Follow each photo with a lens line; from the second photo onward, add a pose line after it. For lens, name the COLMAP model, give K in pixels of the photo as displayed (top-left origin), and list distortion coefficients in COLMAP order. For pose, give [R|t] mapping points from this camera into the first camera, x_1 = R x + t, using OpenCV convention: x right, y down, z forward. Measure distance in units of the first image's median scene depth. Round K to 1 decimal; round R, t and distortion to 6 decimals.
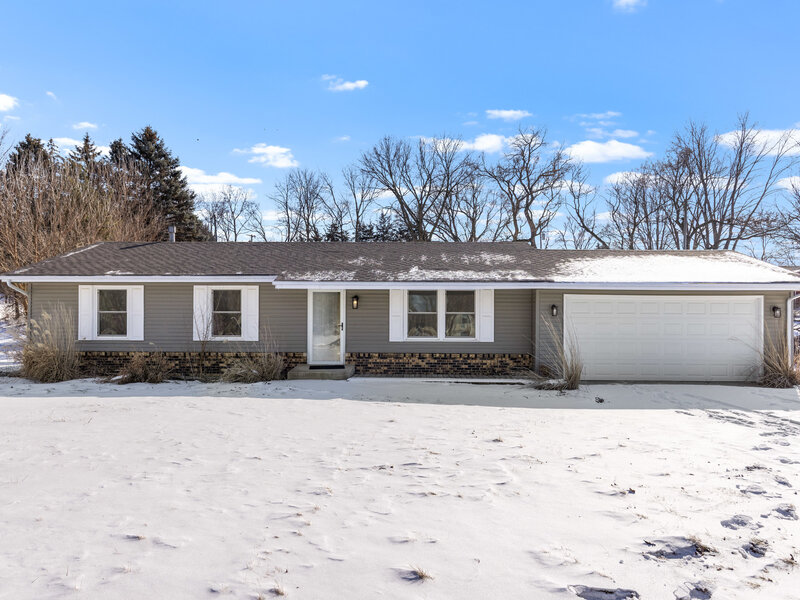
lens RADIAL K [[532.5, 0, 400.0], [0, 532.5, 300.0], [0, 0, 1]] dist [-0.020908, -0.000843]
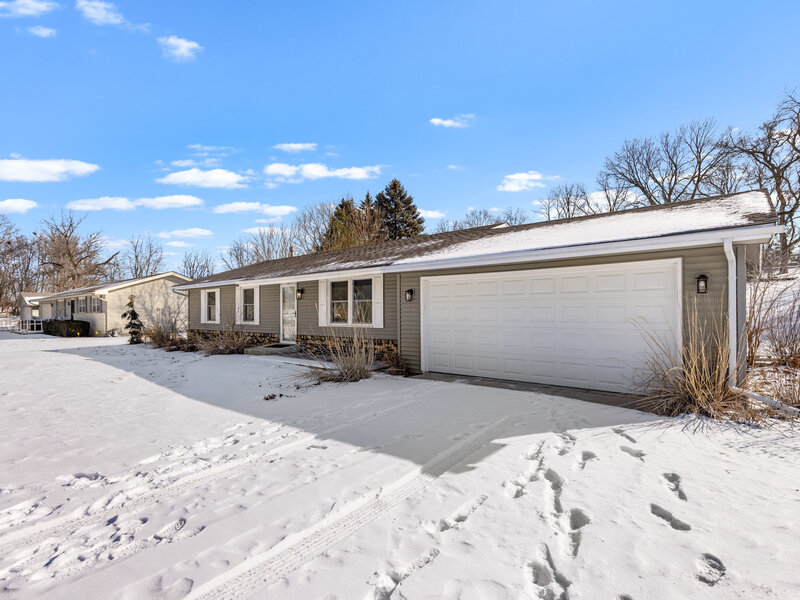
lens RADIAL K [[399.8, 0, 399.9], [0, 399.8, 312.8], [0, 0, 1]] dist [0.000375, -0.000556]
pose [[0.786195, -0.009529, -0.617906, 0.670936], [0.035467, 0.998929, 0.029721, 0.027186], [0.616961, -0.045281, 0.785690, 0.411681]]
